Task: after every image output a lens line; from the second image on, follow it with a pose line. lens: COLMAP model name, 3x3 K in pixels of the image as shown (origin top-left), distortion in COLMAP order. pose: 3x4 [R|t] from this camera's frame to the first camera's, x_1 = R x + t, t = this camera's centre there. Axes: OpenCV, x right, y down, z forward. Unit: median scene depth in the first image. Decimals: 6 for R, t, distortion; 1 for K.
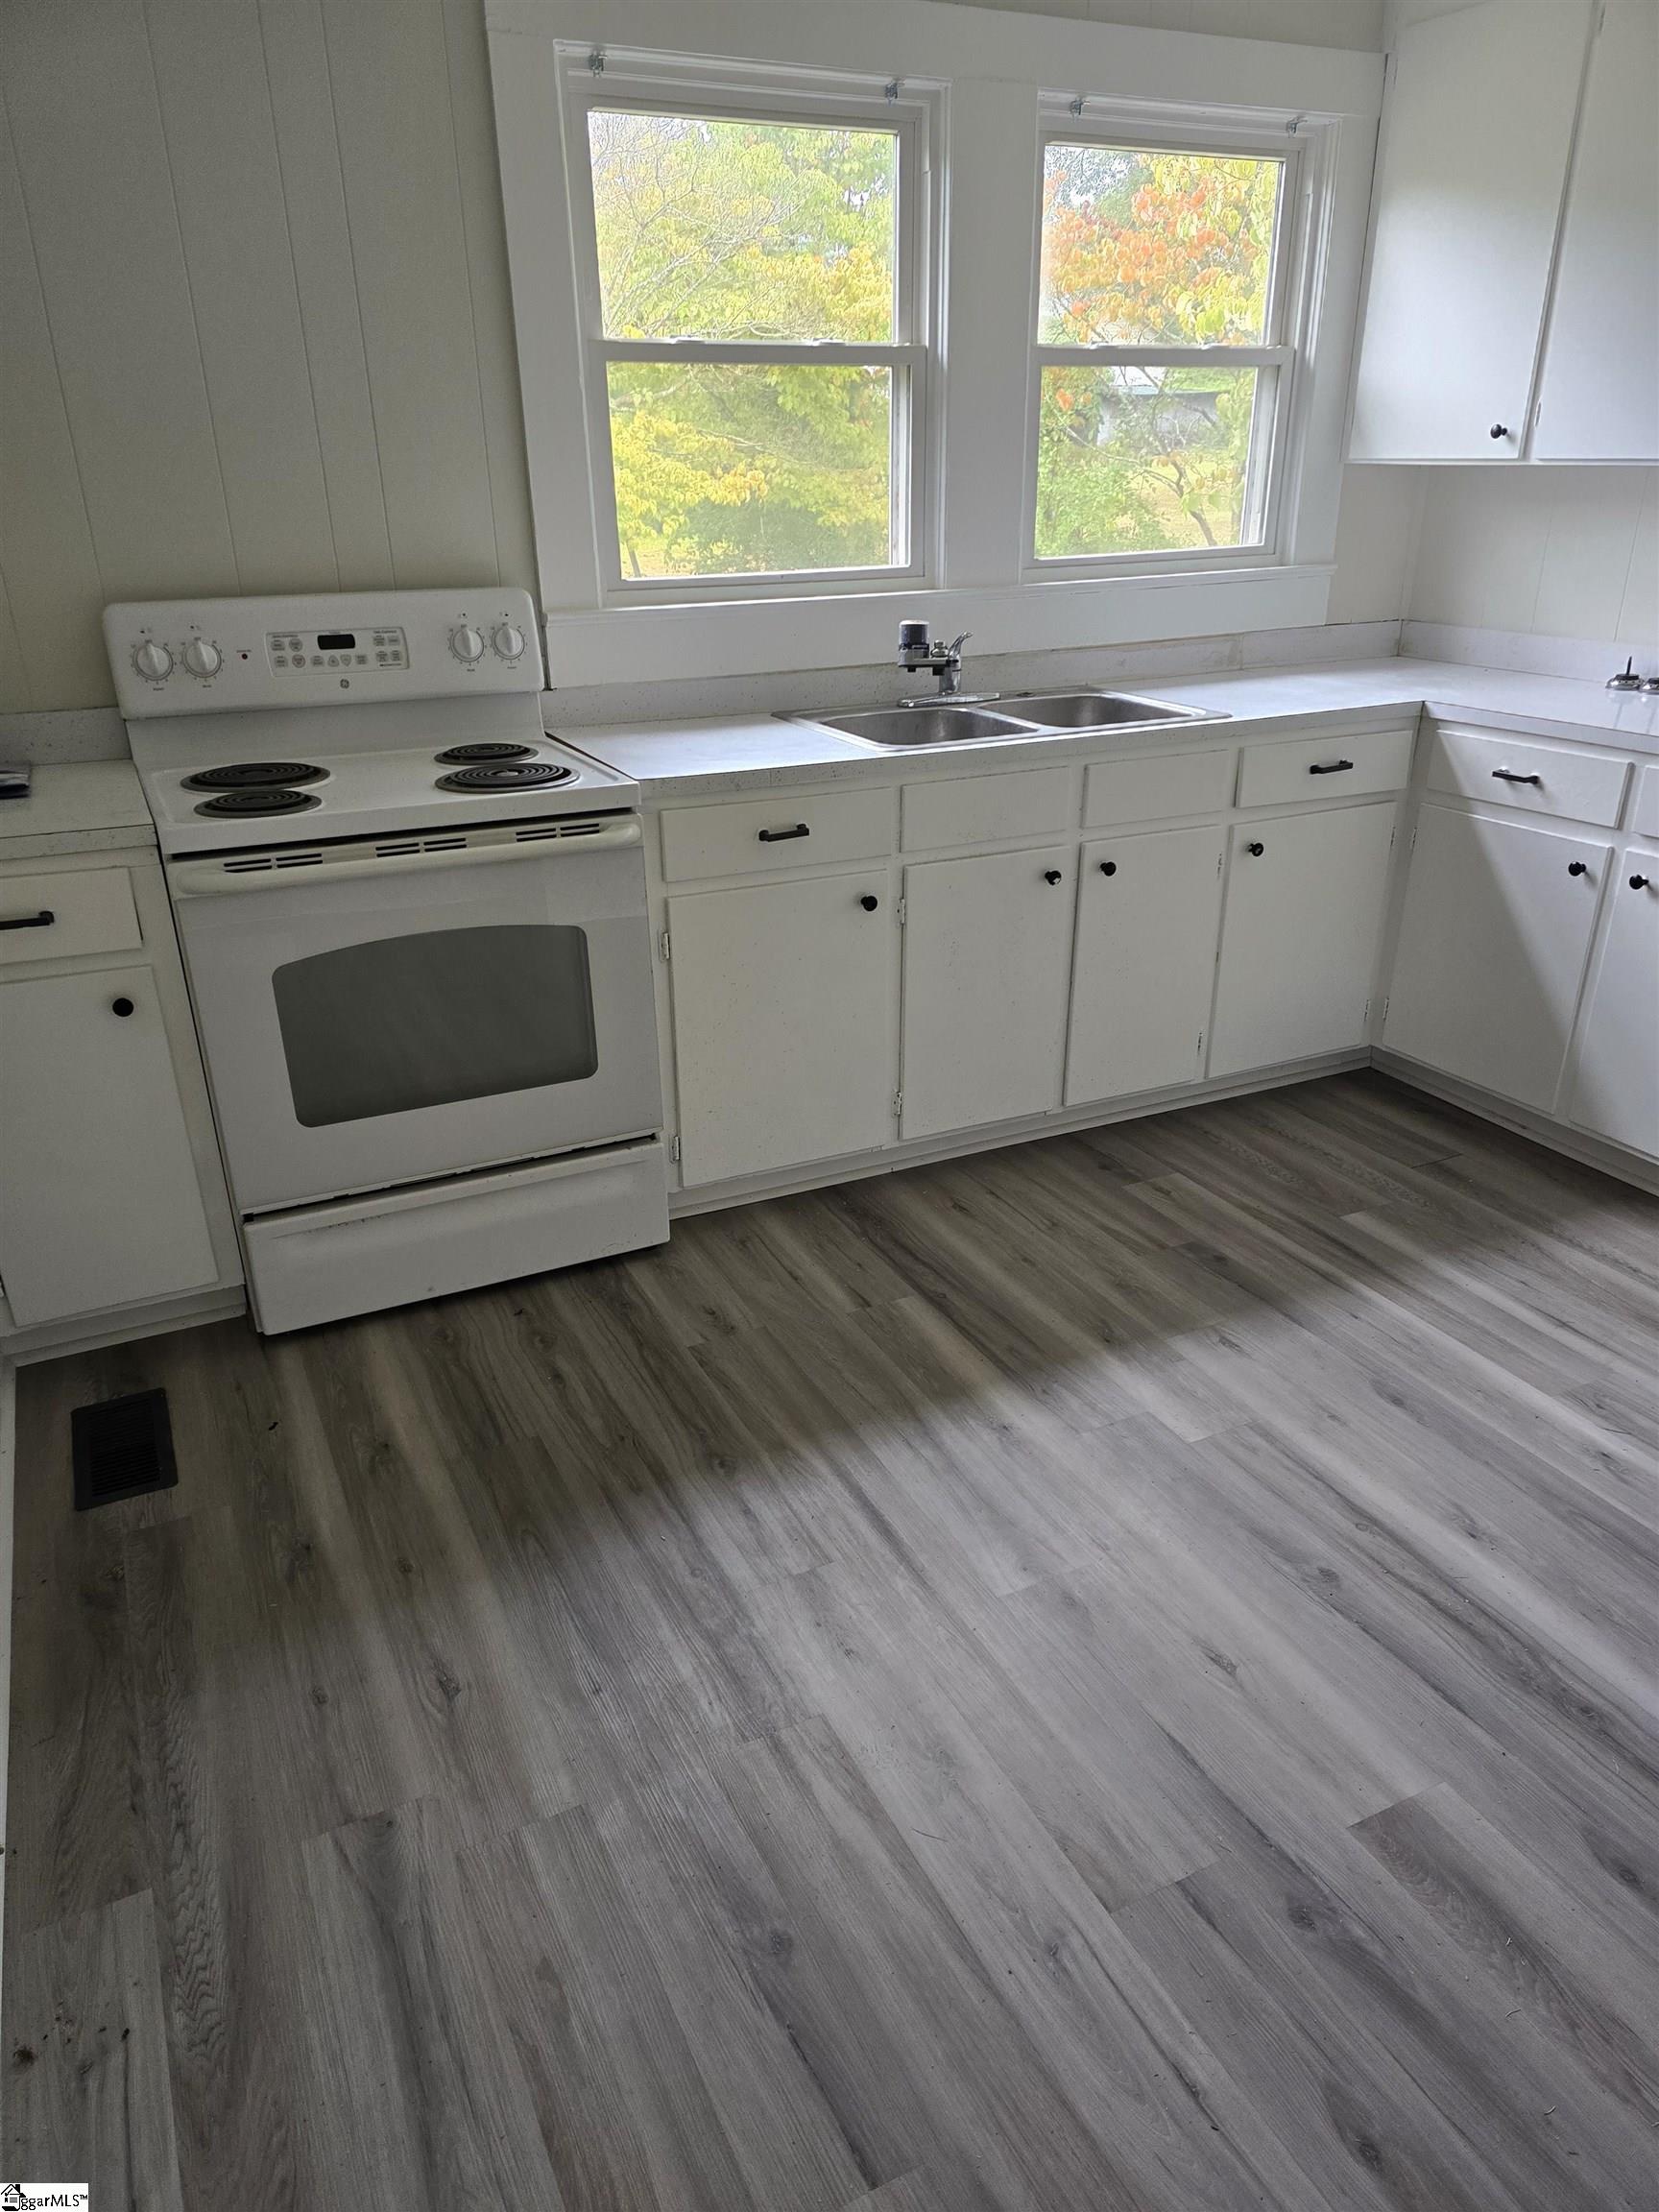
lens RADIAL K [[1469.8, 0, 816.5], [0, 1469.8, 1112.1], [0, 0, 1]] dist [0.071604, -0.063029]
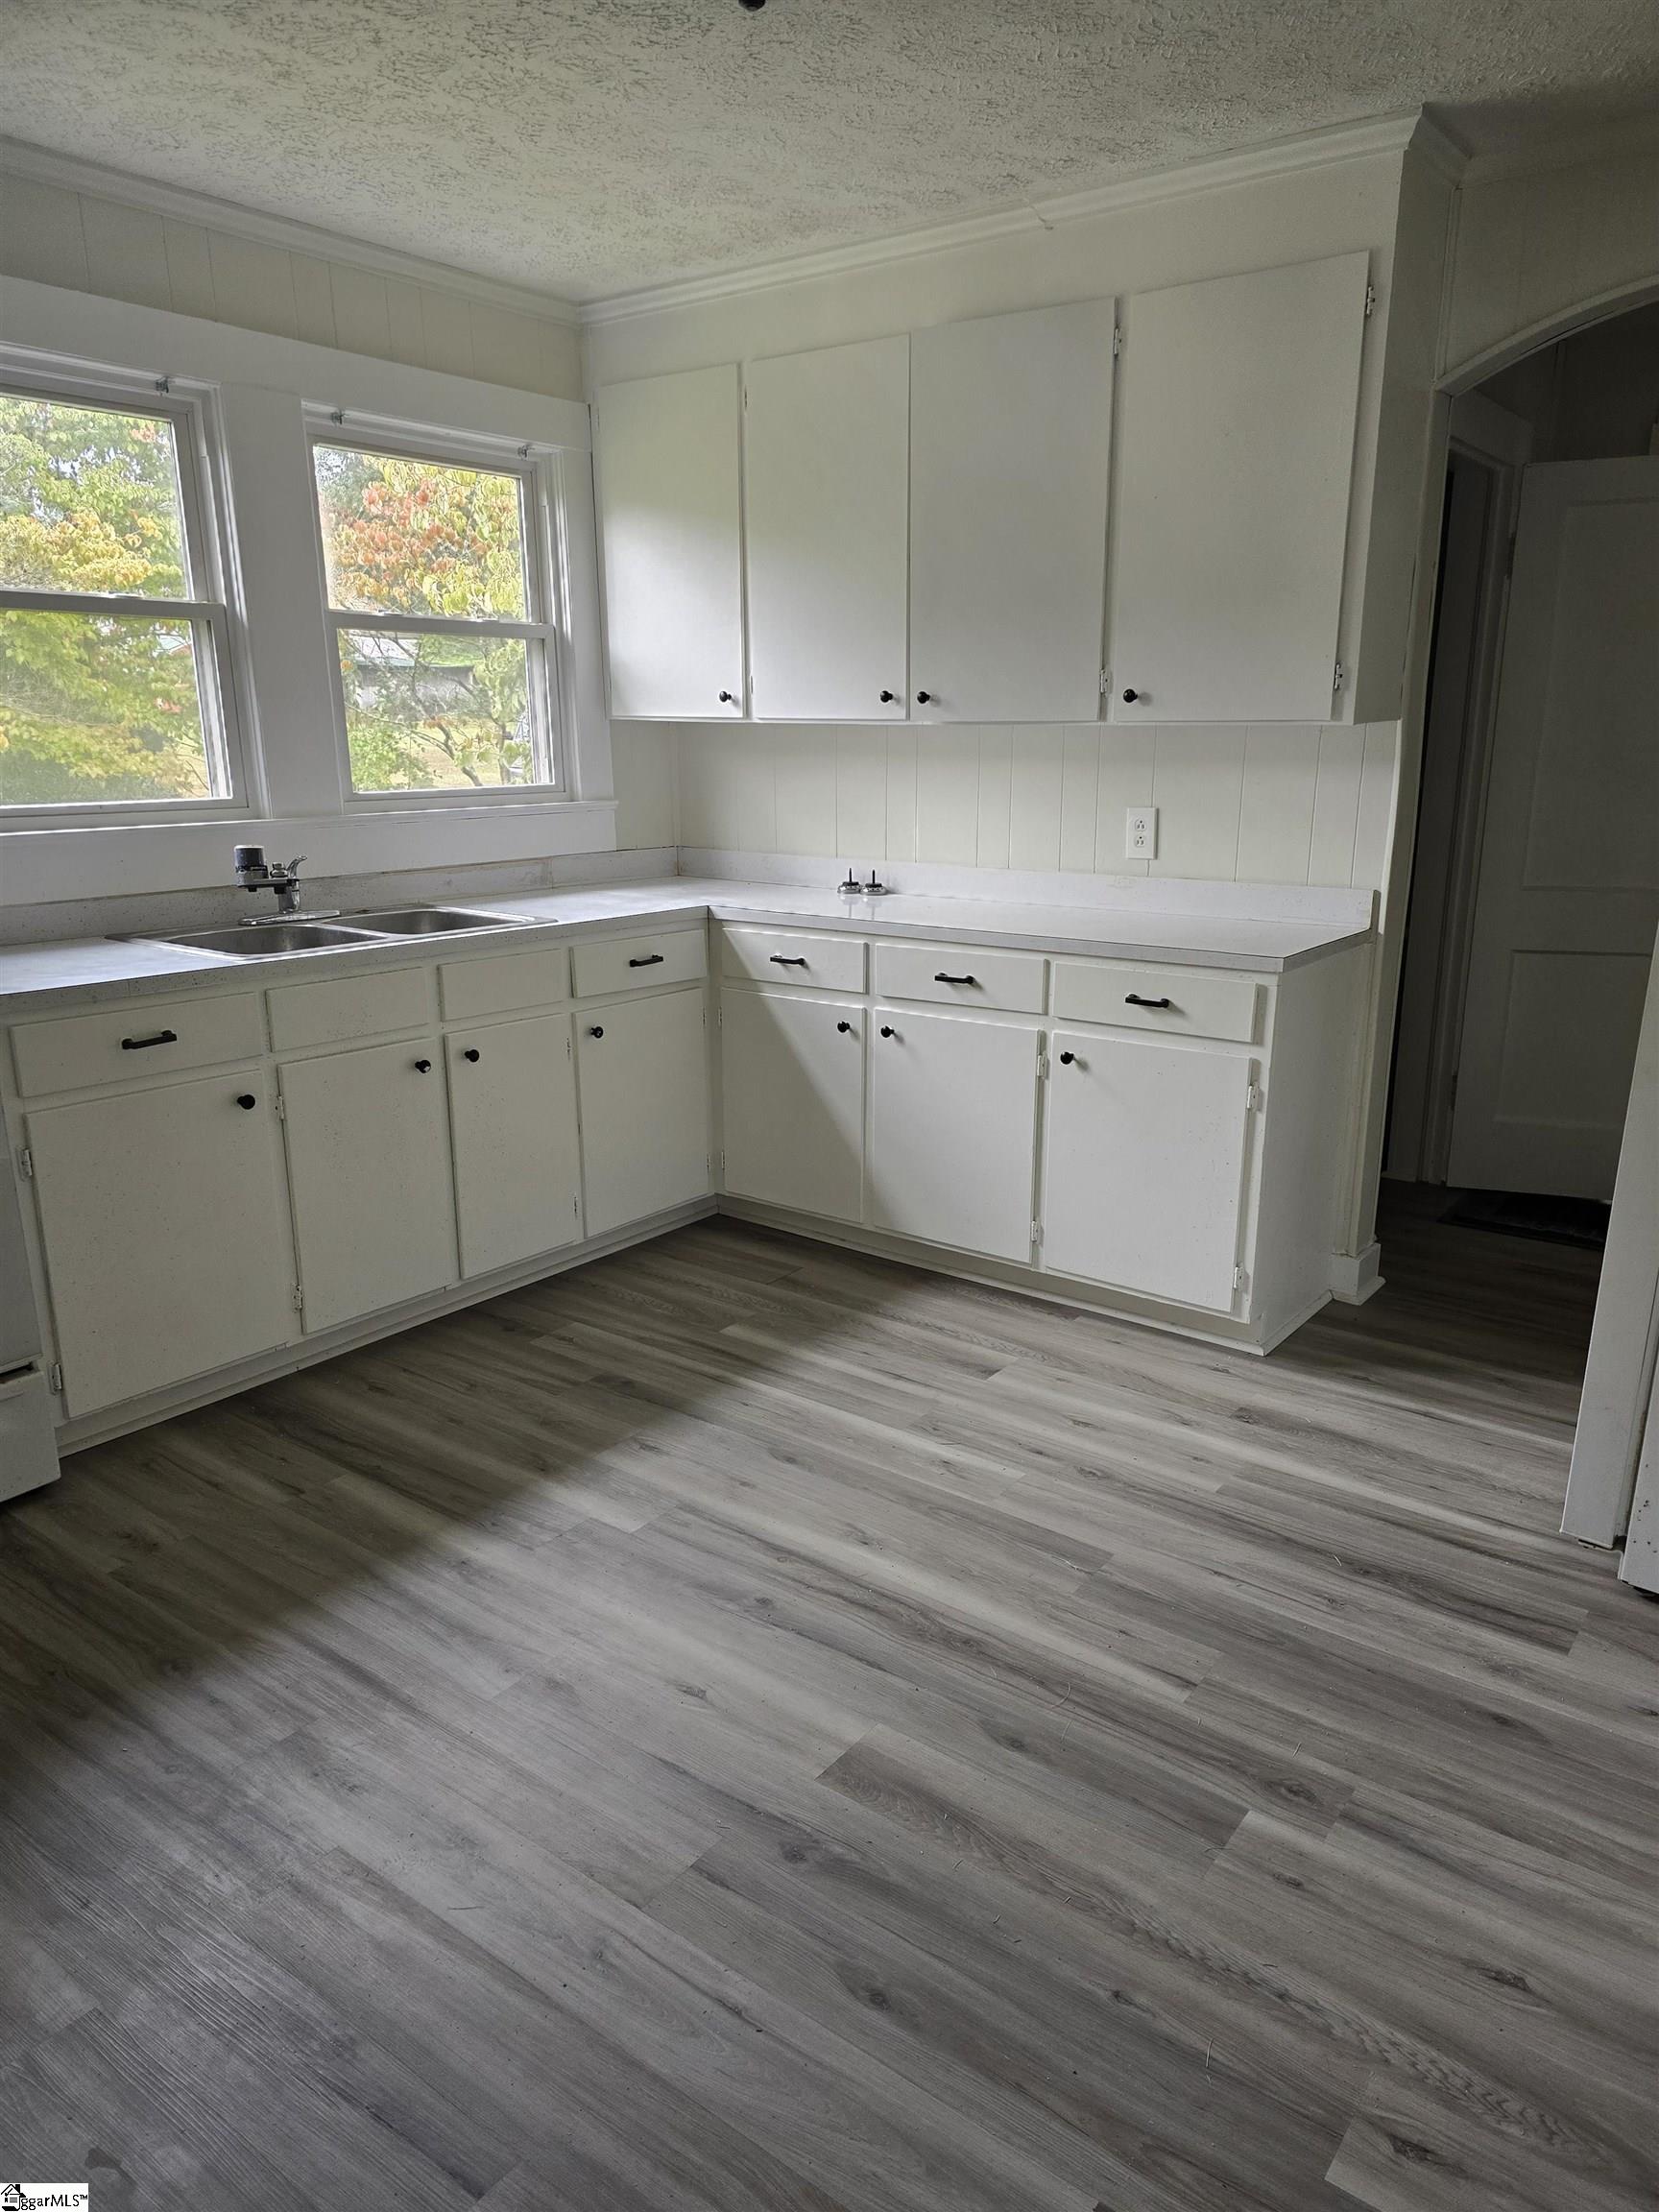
lens RADIAL K [[1469.8, 0, 844.8], [0, 1469.8, 1109.2], [0, 0, 1]] dist [0.071604, -0.063029]
pose [[0.887316, -0.105055, 0.449037, -0.066912], [0.175172, 0.977507, -0.117454, 0.064187], [-0.426598, 0.182877, 0.885760, -0.106586]]
